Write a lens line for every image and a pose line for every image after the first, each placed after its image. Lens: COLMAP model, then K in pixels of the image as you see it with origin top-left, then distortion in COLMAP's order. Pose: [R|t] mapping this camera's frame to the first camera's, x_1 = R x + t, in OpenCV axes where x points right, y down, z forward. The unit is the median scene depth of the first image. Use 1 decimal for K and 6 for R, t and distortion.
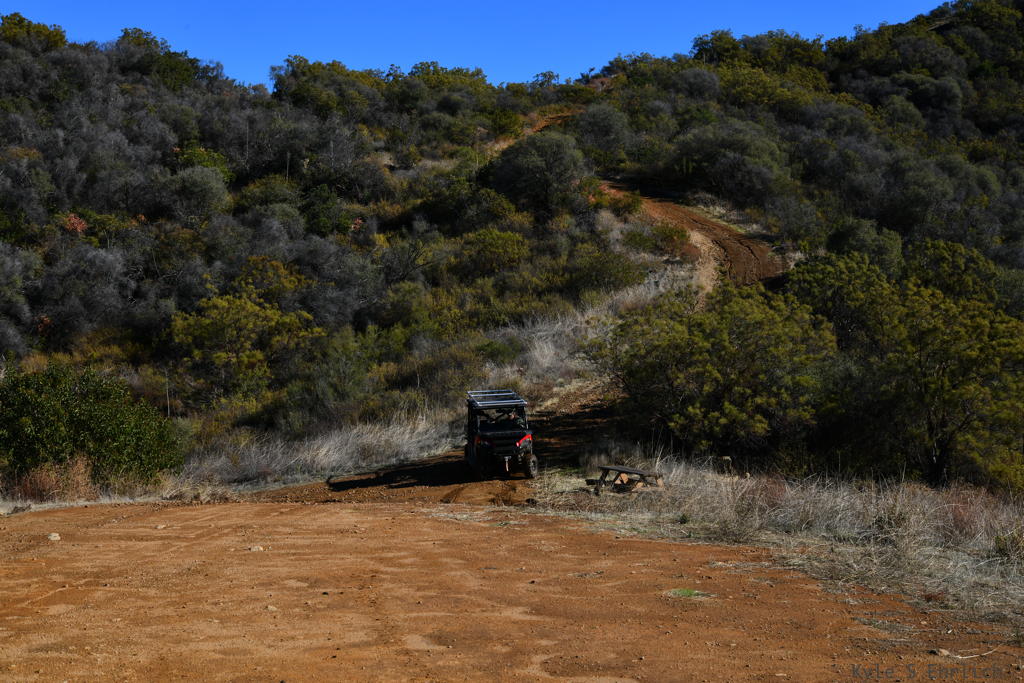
lens RADIAL K [[1368.9, 0, 504.1], [0, 1368.9, 346.7], [0, 0, 1]] dist [-0.051430, 0.111330]
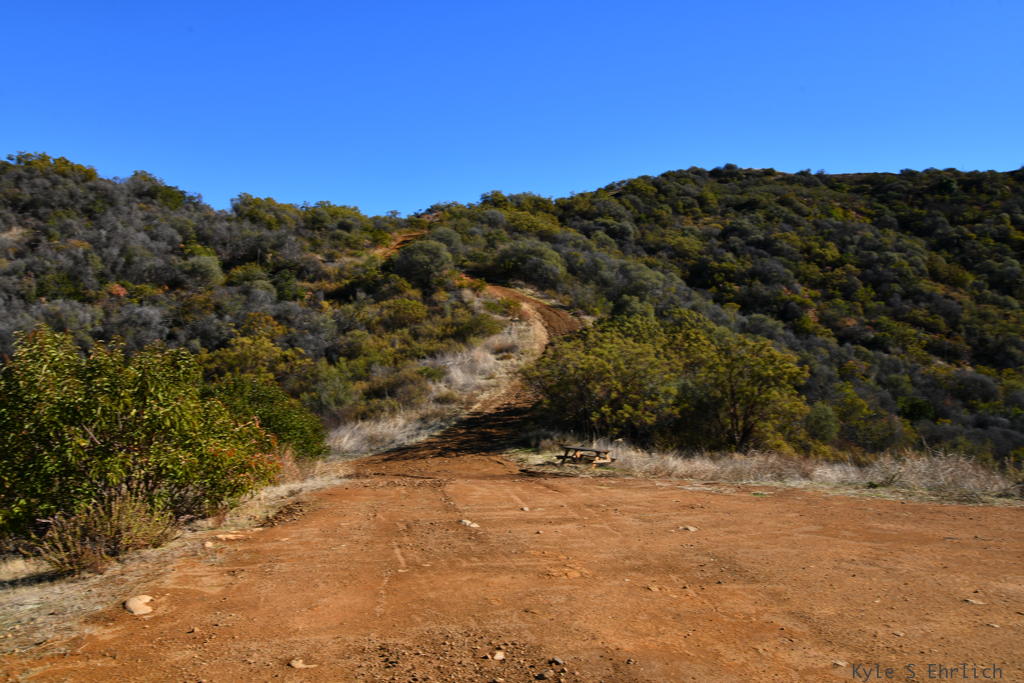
lens RADIAL K [[795.6, 0, 508.6], [0, 795.6, 342.6], [0, 0, 1]] dist [-0.055372, 0.014635]
pose [[0.978446, 0.008461, 0.206328, -0.077014], [0.000165, 0.999128, -0.041756, 0.004067], [-0.206501, 0.040890, 0.977592, 0.066892]]
